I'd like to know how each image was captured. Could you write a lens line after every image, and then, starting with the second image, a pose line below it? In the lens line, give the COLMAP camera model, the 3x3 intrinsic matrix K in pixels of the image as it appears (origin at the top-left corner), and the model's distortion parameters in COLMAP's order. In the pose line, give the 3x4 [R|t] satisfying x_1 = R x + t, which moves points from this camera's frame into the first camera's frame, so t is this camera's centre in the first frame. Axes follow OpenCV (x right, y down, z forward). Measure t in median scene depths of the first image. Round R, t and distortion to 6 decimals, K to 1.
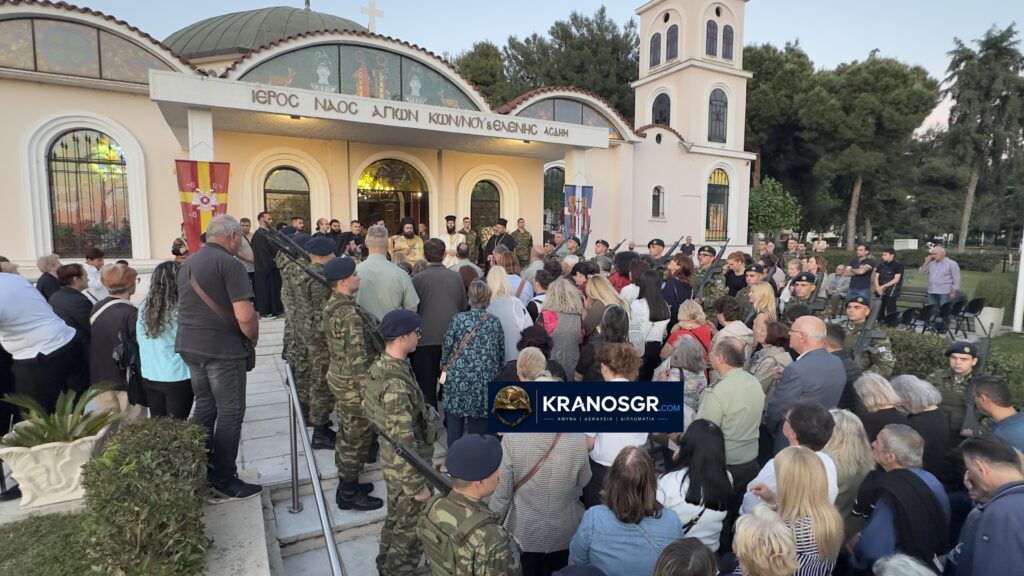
lens RADIAL K [[524.4, 0, 512.0], [0, 524.4, 288.0], [0, 0, 1]] dist [0.024206, 0.000292]
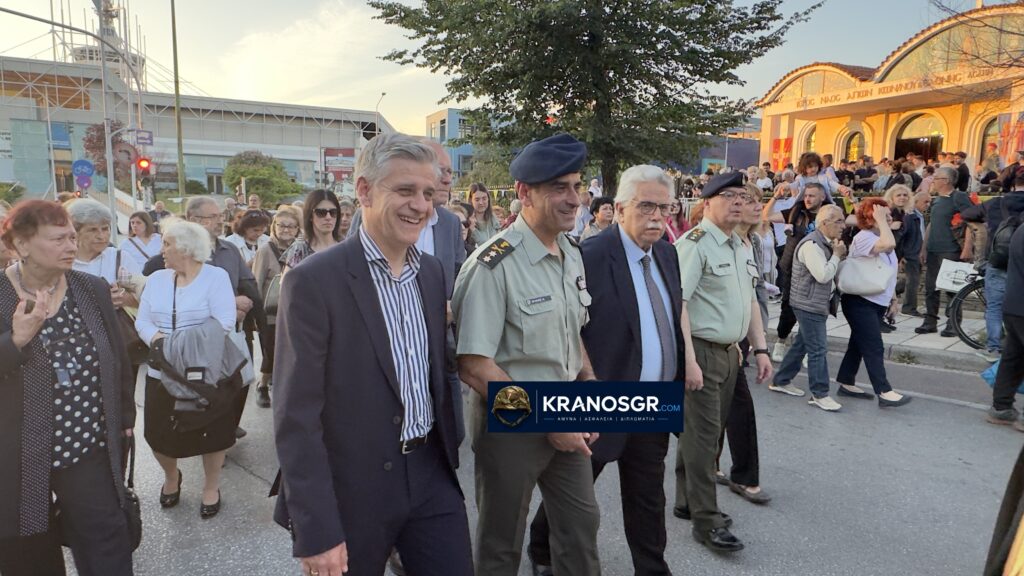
lens RADIAL K [[641.8, 0, 512.0], [0, 641.8, 288.0], [0, 0, 1]] dist [0.000598, -0.000689]
pose [[-0.052468, 0.126197, -0.990617, 0.956688], [-0.106816, 0.985583, 0.131213, 0.061991], [0.992893, 0.112698, -0.038232, 0.024428]]
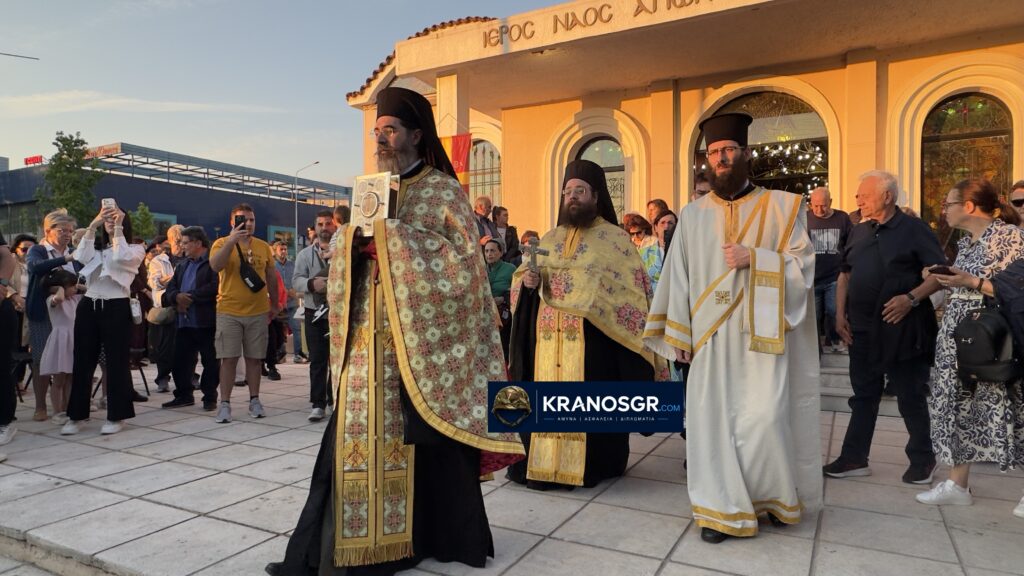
lens RADIAL K [[641.6, 0, 510.2], [0, 641.6, 287.6], [0, 0, 1]] dist [0.000806, -0.000486]
pose [[0.551221, 0.006162, -0.834337, 0.132188], [-0.066840, 0.997085, -0.036795, 0.010271], [0.831678, 0.076049, 0.550026, 0.241795]]
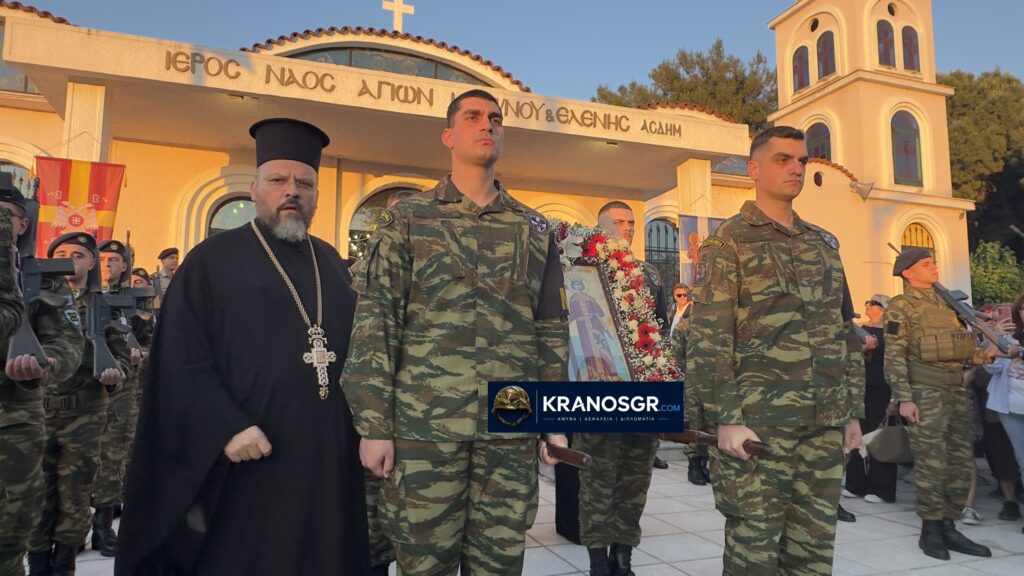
lens RADIAL K [[641.8, 0, 512.0], [0, 641.8, 288.0], [0, 0, 1]] dist [0.000598, -0.000689]
pose [[0.988392, -0.011834, -0.151465, 0.013219], [-0.018405, 0.980292, -0.196696, 0.020918], [0.150808, 0.197200, 0.968695, 0.162915]]
